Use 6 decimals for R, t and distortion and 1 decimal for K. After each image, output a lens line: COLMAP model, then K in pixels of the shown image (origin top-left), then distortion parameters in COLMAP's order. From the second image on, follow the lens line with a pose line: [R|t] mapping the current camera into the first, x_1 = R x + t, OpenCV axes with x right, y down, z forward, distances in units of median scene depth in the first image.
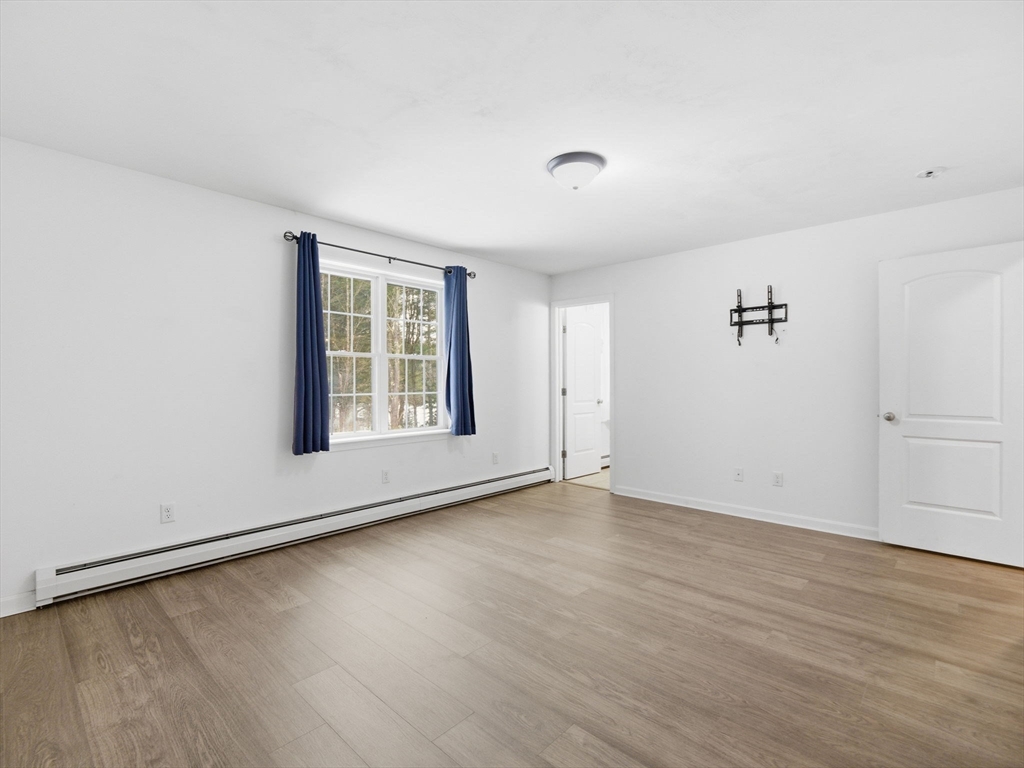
lens RADIAL K [[499.7, 0, 512.0], [0, 499.7, 374.1], [0, 0, 1]] dist [-0.003110, -0.000771]
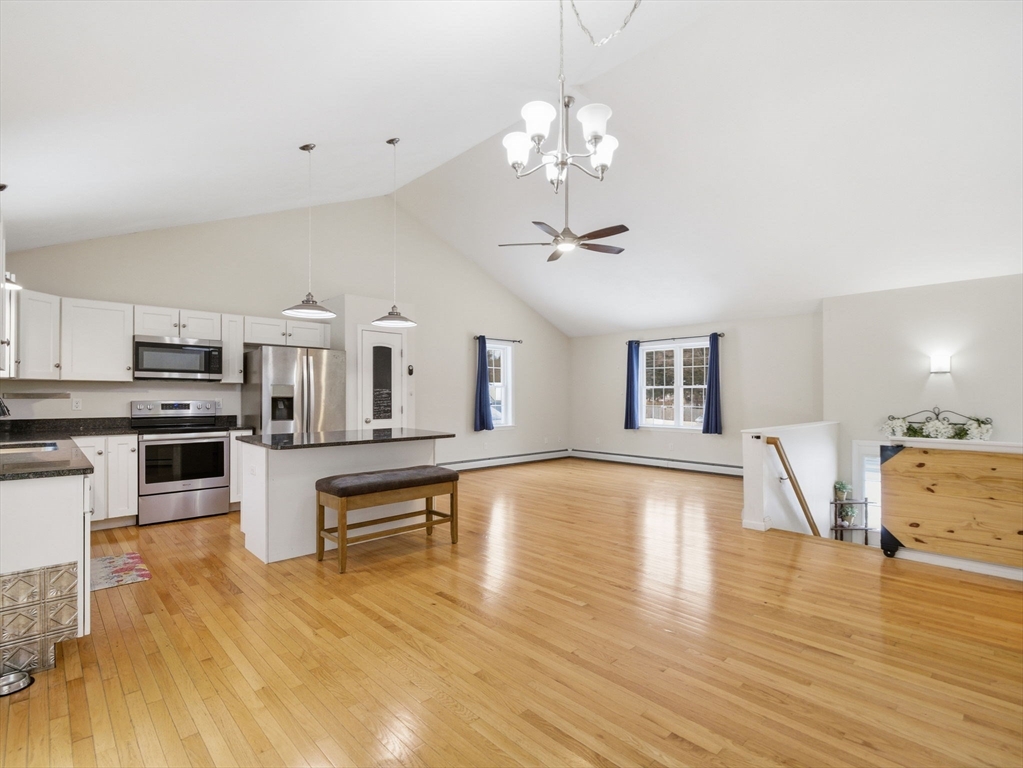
lens RADIAL K [[497.8, 0, 514.3], [0, 497.8, 397.8], [0, 0, 1]] dist [-0.001865, -0.000889]
pose [[-0.081156, 0.012173, -0.996627, 1.986507], [0.021020, 0.999724, 0.010500, -0.033498], [0.996480, -0.020097, -0.081390, 0.594399]]
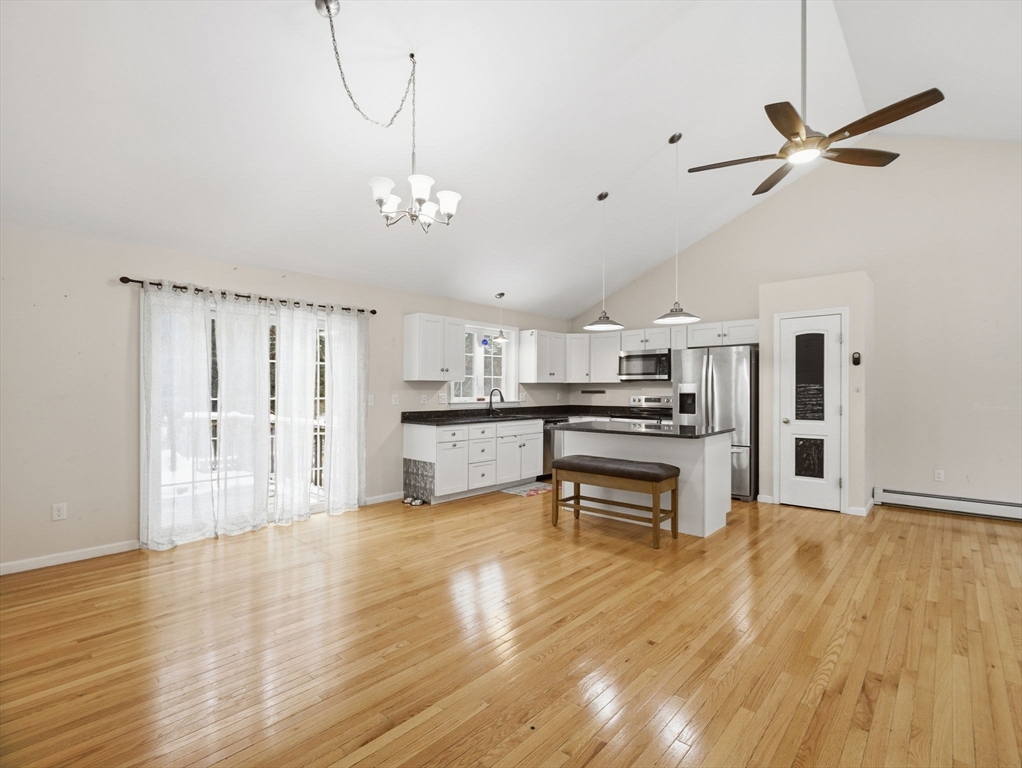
lens RADIAL K [[489.3, 0, 509.0], [0, 489.3, 392.0], [0, 0, 1]] dist [-0.000349, 0.000086]
pose [[-0.999838, 0.006335, 0.016828, 1.187824], [0.005984, 0.999765, -0.020828, -0.009494], [-0.016956, -0.020724, -0.999641, 1.403346]]
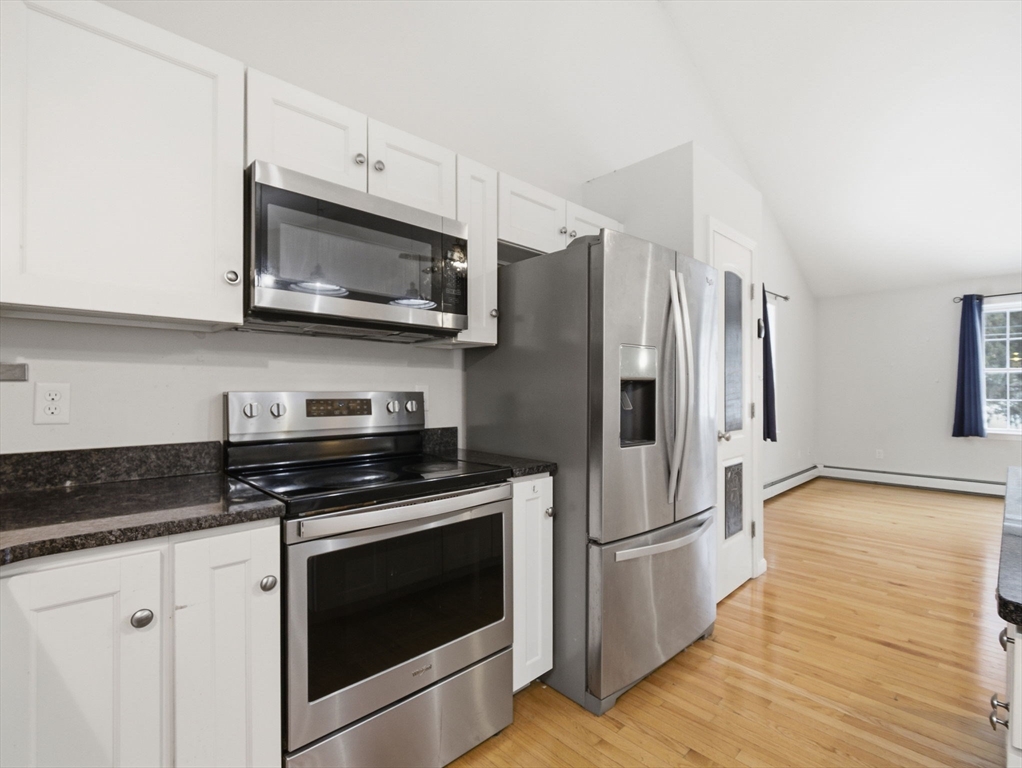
lens RADIAL K [[488.5, 0, 515.5], [0, 488.5, 390.2], [0, 0, 1]] dist [-0.009244, 0.000174]
pose [[-0.081901, 0.006763, -0.996617, 1.138693], [0.026535, 0.999637, 0.004603, -0.028710], [0.996287, -0.026069, -0.082051, -0.254865]]
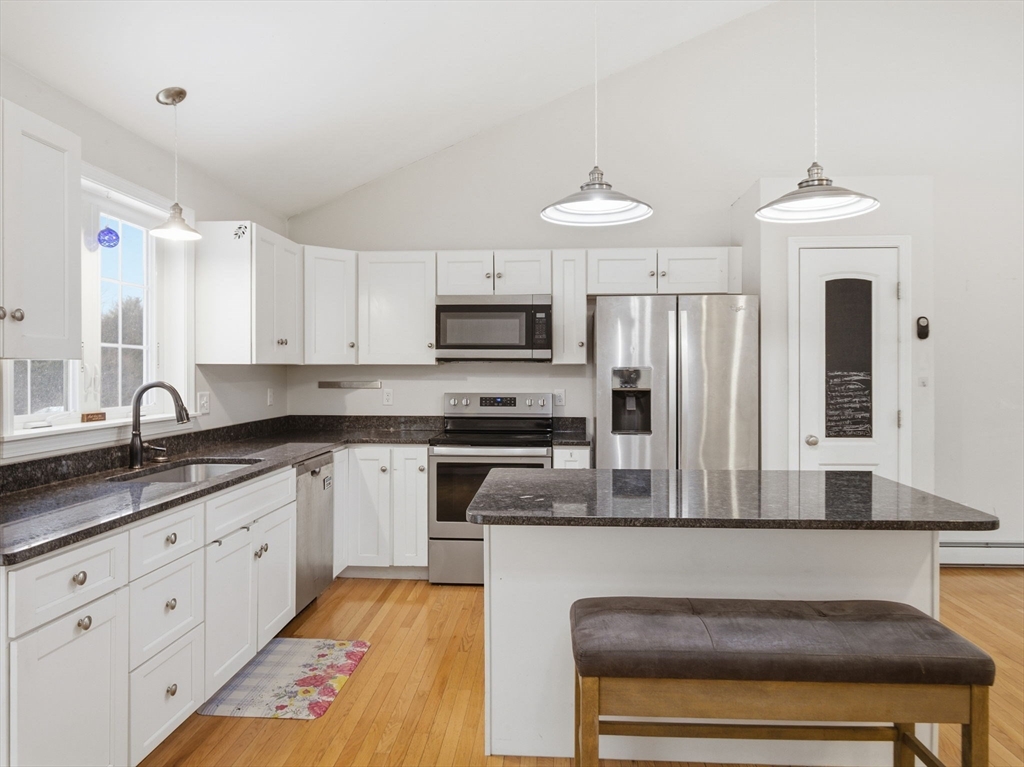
lens RADIAL K [[704.1, 0, 504.9], [0, 704.1, 371.4], [0, 0, 1]] dist [0.003802, -0.005958]
pose [[-0.794353, 0.007915, -0.607405, 1.437668], [0.020924, 0.999678, -0.014338, -0.050773], [0.607096, -0.024099, -0.794263, 0.556499]]
